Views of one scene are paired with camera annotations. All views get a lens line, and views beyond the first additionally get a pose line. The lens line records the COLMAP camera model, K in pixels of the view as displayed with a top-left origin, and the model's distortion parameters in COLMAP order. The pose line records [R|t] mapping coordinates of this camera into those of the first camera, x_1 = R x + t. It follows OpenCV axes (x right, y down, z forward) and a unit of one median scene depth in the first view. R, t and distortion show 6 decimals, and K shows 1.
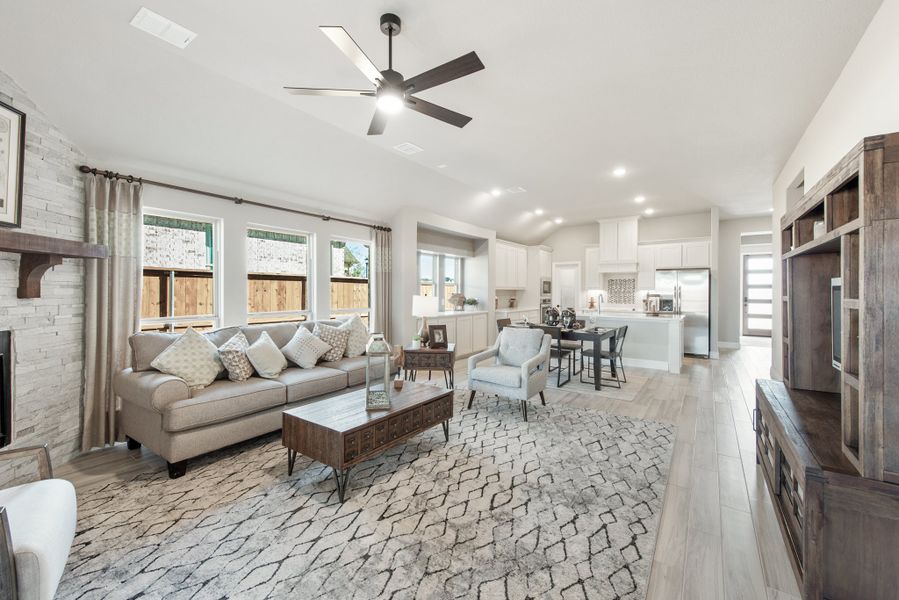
lens RADIAL K [[363.8, 0, 440.0], [0, 363.8, 291.7], [0, 0, 1]] dist [0.006854, -0.001205]
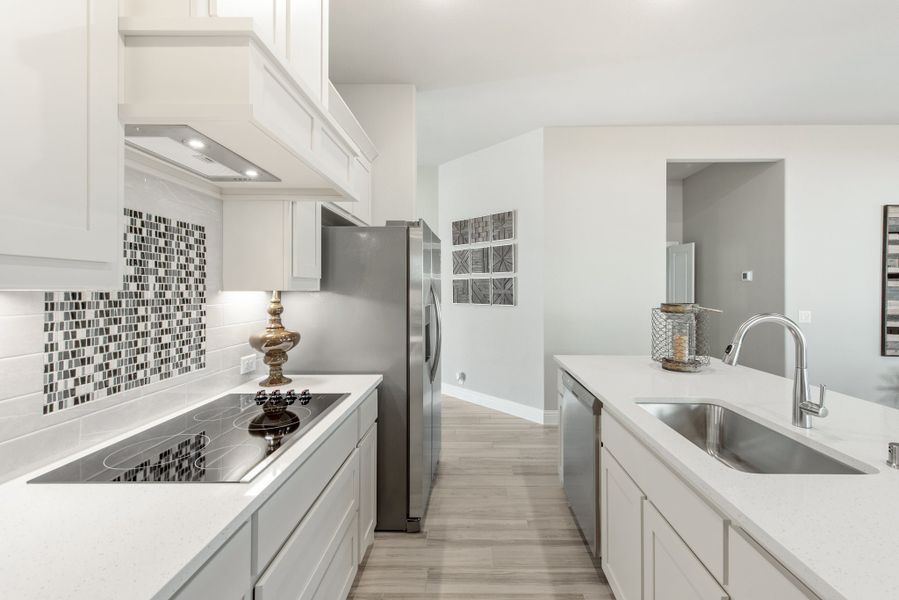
lens RADIAL K [[363.8, 0, 454.7], [0, 363.8, 292.3], [0, 0, 1]] dist [0.006854, -0.001205]
pose [[-0.566566, -0.003418, 0.824009, 0.501732], [0.004276, 0.999966, 0.007088, -0.006628], [-0.824005, 0.007539, -0.566532, 1.571551]]
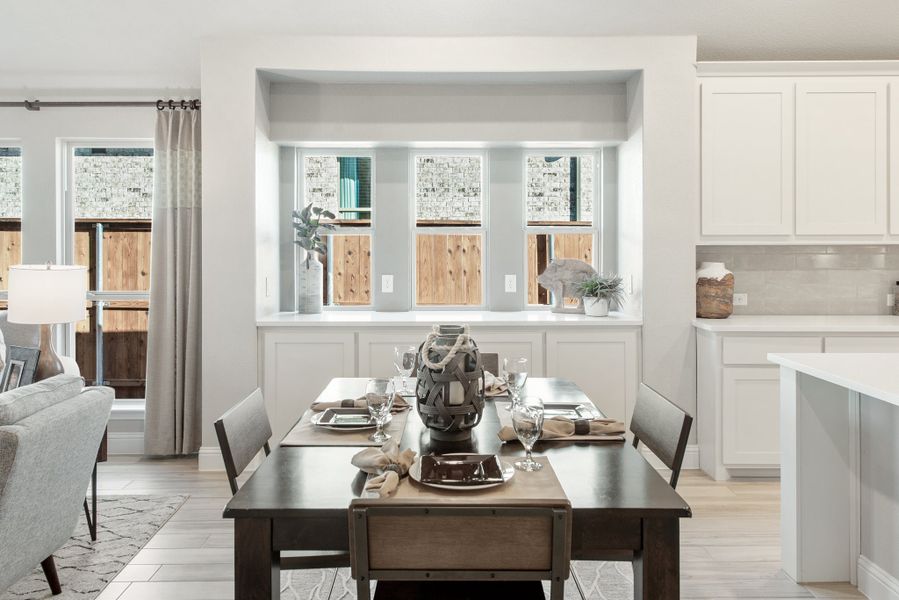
lens RADIAL K [[681.9, 0, 443.9], [0, 681.9, 249.7], [0, 0, 1]] dist [0.024000, -0.021157]
pose [[0.599618, -0.004257, -0.800275, 0.656972], [0.002089, 0.999991, -0.003754, -0.001938], [0.800283, 0.000579, 0.599622, 0.770026]]
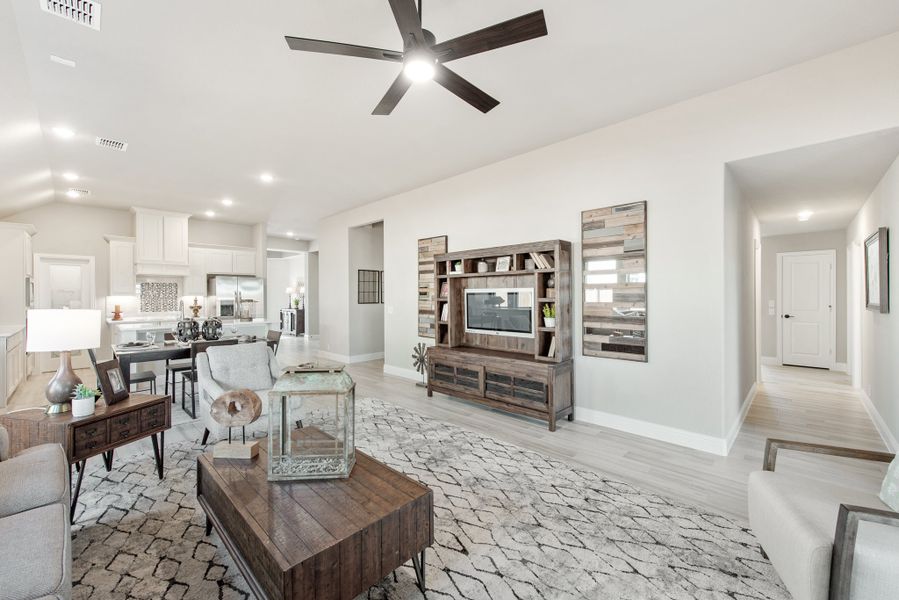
lens RADIAL K [[361.3, 0, 449.7], [0, 361.3, 295.7], [0, 0, 1]] dist [0.010039, -0.002434]
pose [[0.137088, -0.005874, 0.990542, -0.396326], [0.009854, 0.999941, 0.004566, -0.003516], [-0.990510, 0.009135, 0.137137, 0.345778]]
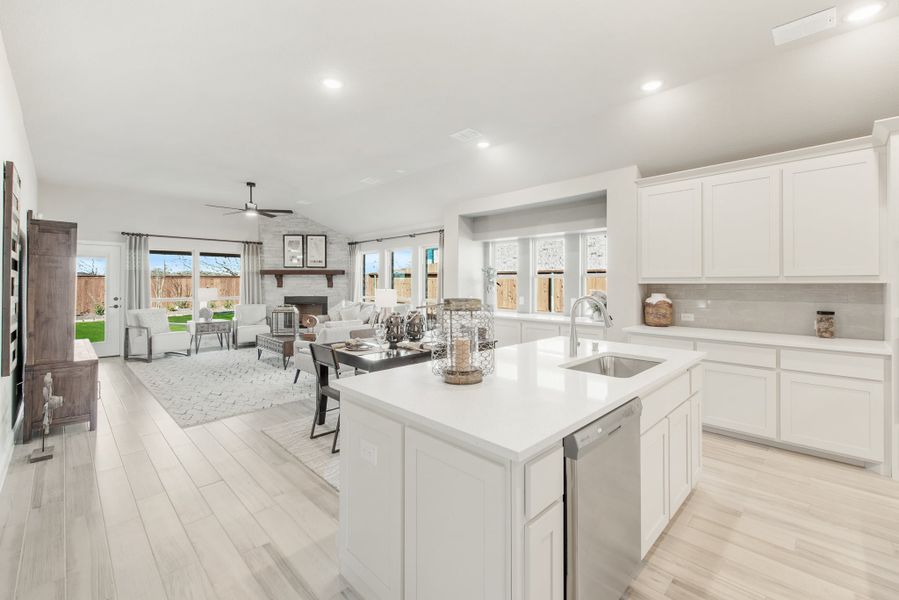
lens RADIAL K [[375.7, 0, 456.6], [0, 375.7, 283.6], [0, 0, 1]] dist [0.009001, -0.000285]
pose [[-0.135175, -0.005533, -0.990806, 0.990871], [-0.005340, 0.999974, -0.004855, -0.003625], [0.990807, 0.004634, -0.135201, 1.193181]]
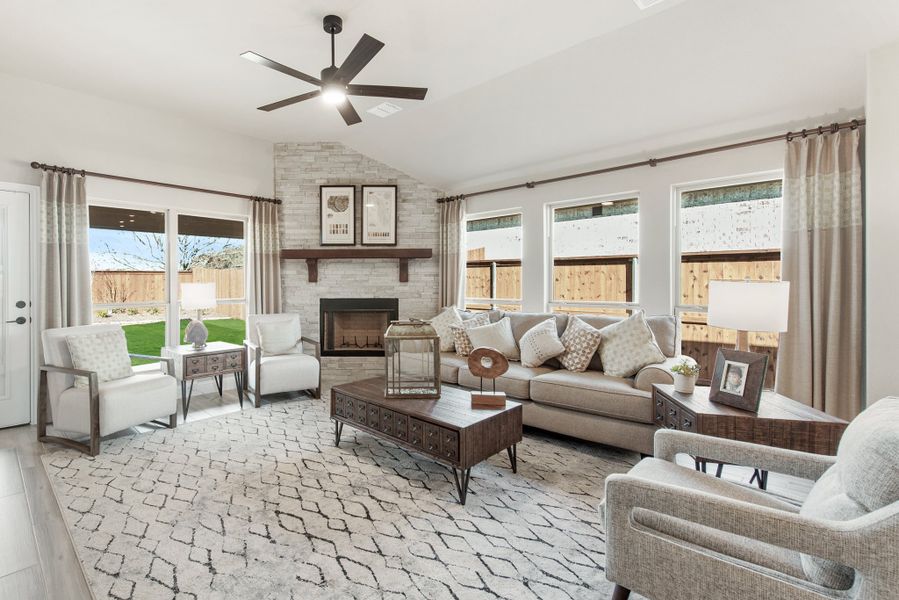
lens RADIAL K [[414.7, 0, 382.9], [0, 414.7, 286.6], [0, 0, 1]] dist [0.009117, -0.000621]
pose [[-0.176165, 0.002759, -0.984357, 0.438881], [-0.002782, 0.999991, 0.003300, 0.015235], [0.984357, 0.003319, -0.176156, 0.571687]]
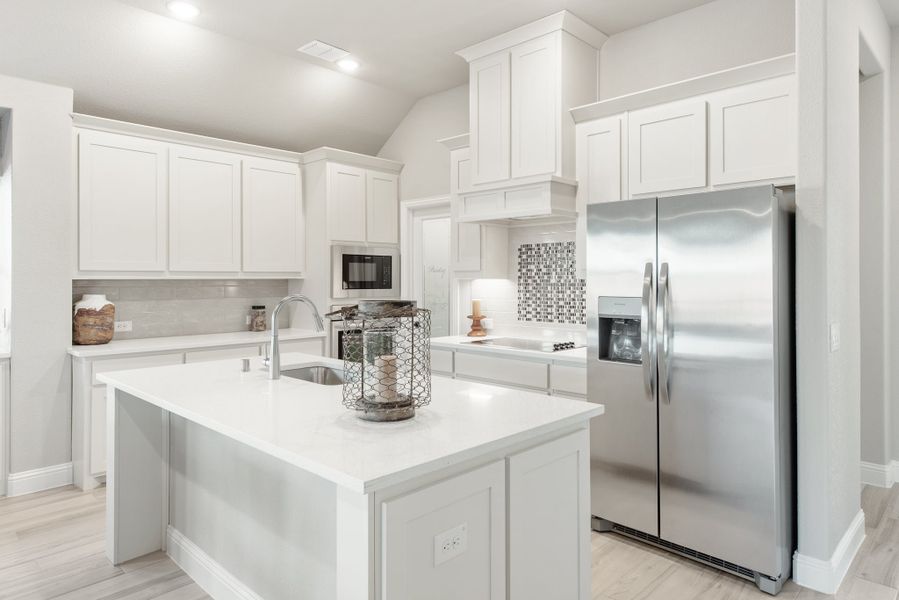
lens RADIAL K [[563.3, 0, 443.8], [0, 563.3, 275.8], [0, 0, 1]] dist [0.027364, -0.014675]
pose [[0.990243, -0.006845, -0.139183, 0.760500], [0.005220, 0.999914, -0.012035, -0.002744], [0.139253, 0.011191, 0.990194, 0.825848]]
